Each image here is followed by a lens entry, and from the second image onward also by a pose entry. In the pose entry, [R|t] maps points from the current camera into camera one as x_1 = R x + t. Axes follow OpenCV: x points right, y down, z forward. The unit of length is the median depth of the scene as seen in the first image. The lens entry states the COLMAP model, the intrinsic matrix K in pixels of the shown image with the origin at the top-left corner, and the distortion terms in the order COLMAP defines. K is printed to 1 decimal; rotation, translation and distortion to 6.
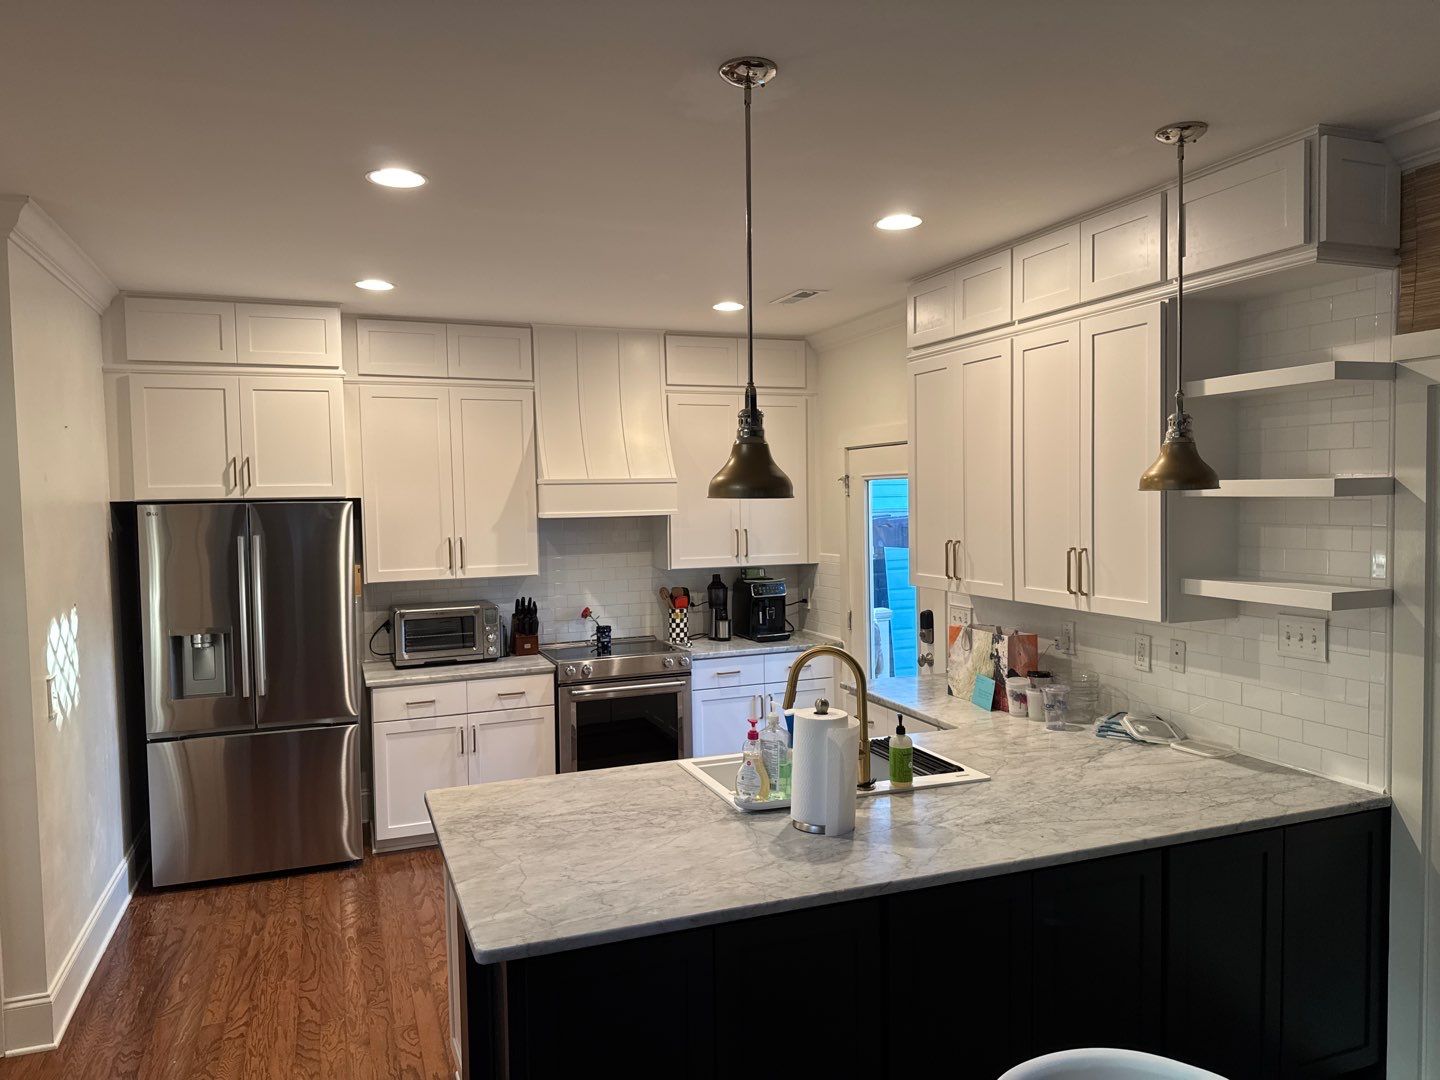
lens RADIAL K [[996.6, 0, 720.6], [0, 996.6, 548.3], [0, 0, 1]] dist [0.123864, -0.217310]
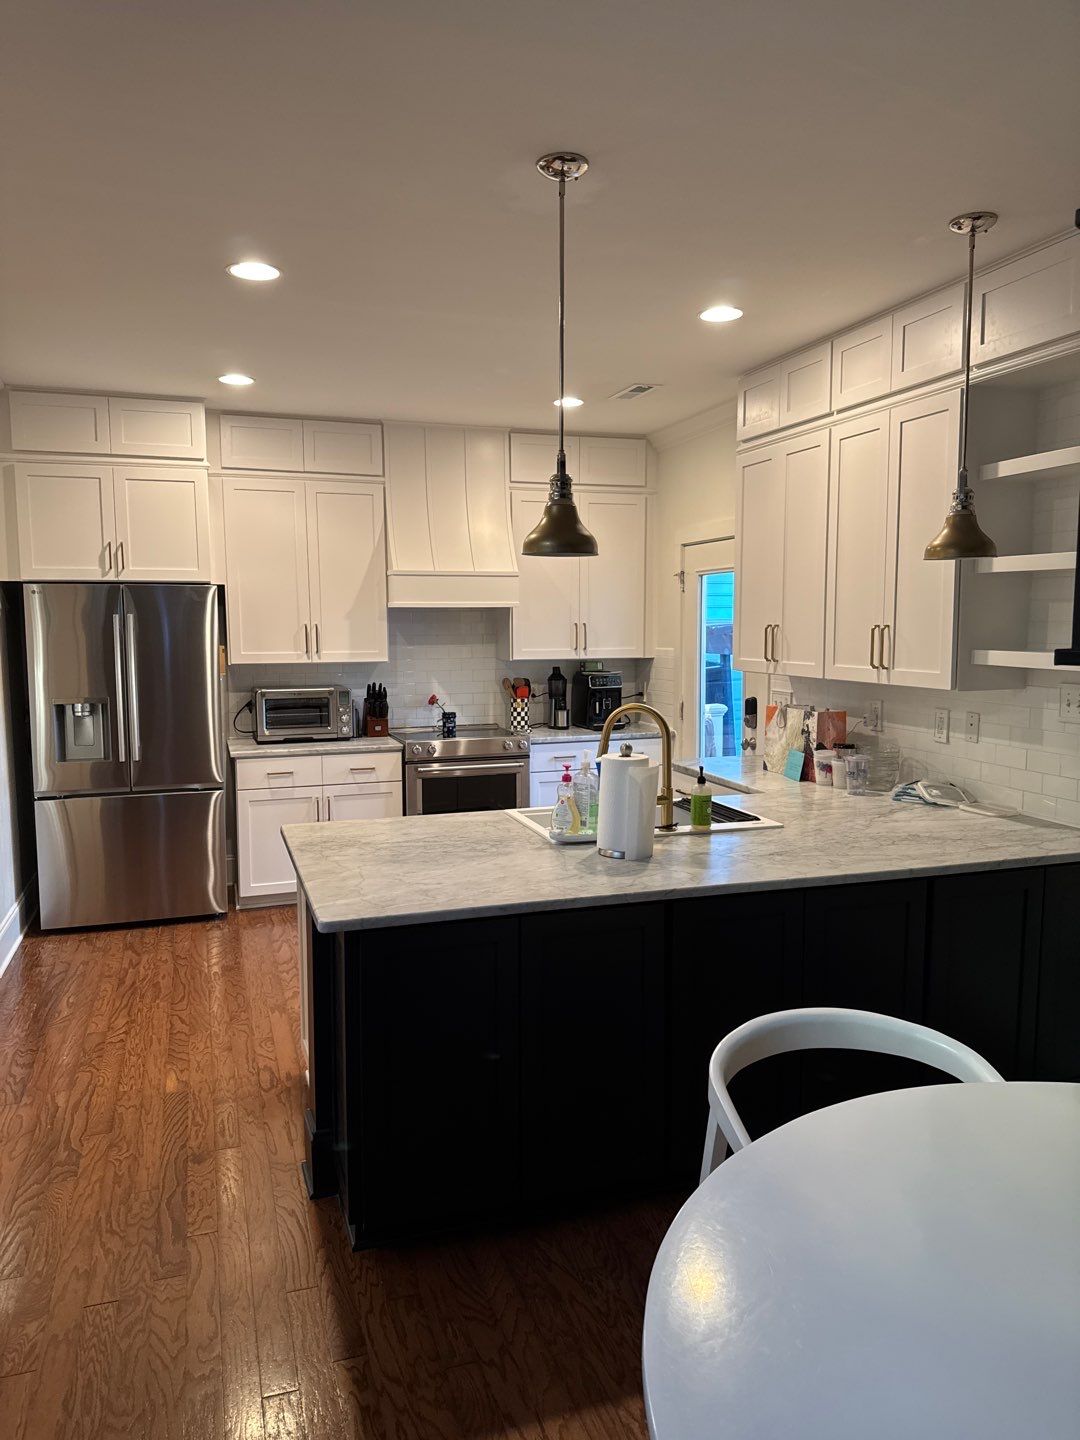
lens RADIAL K [[996.6, 0, 532.8], [0, 996.6, 725.0], [0, 0, 1]] dist [0.123864, -0.217310]
pose [[0.998740, 0.017486, -0.047029, 0.027672], [-0.014941, 0.998433, 0.053932, 0.040450], [0.047899, -0.053162, 0.997437, -0.070863]]
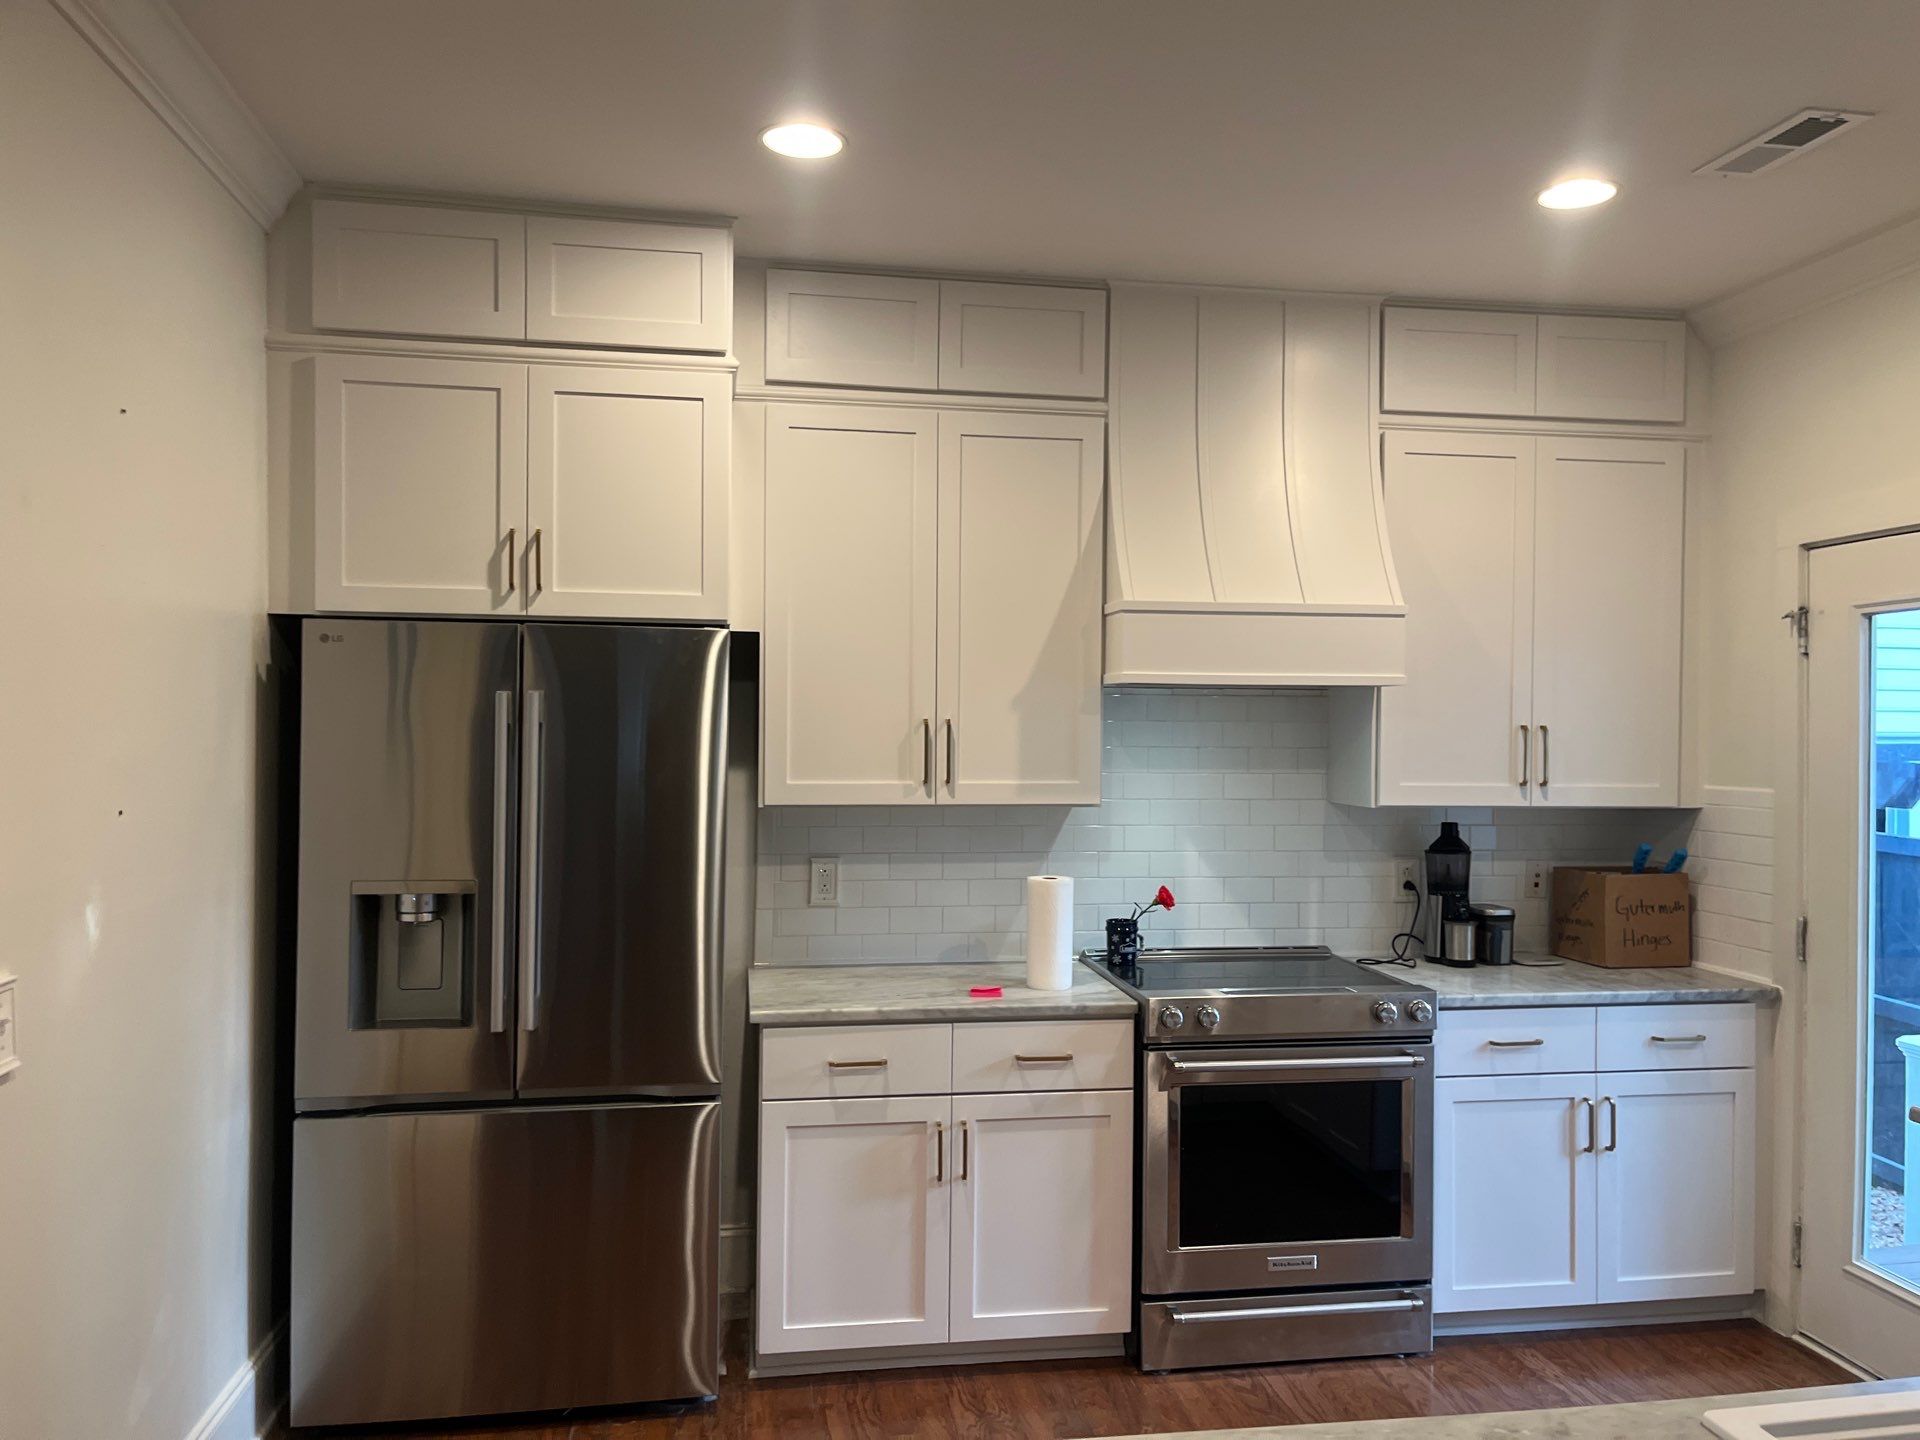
lens RADIAL K [[1328.8, 0, 960.8], [0, 1328.8, 731.0], [0, 0, 1]] dist [0.123864, -0.217310]
pose [[0.977007, 0.027477, -0.211429, -0.132327], [-0.037560, 0.998333, -0.043822, 0.025798], [0.209872, 0.050756, 0.976410, 0.422366]]
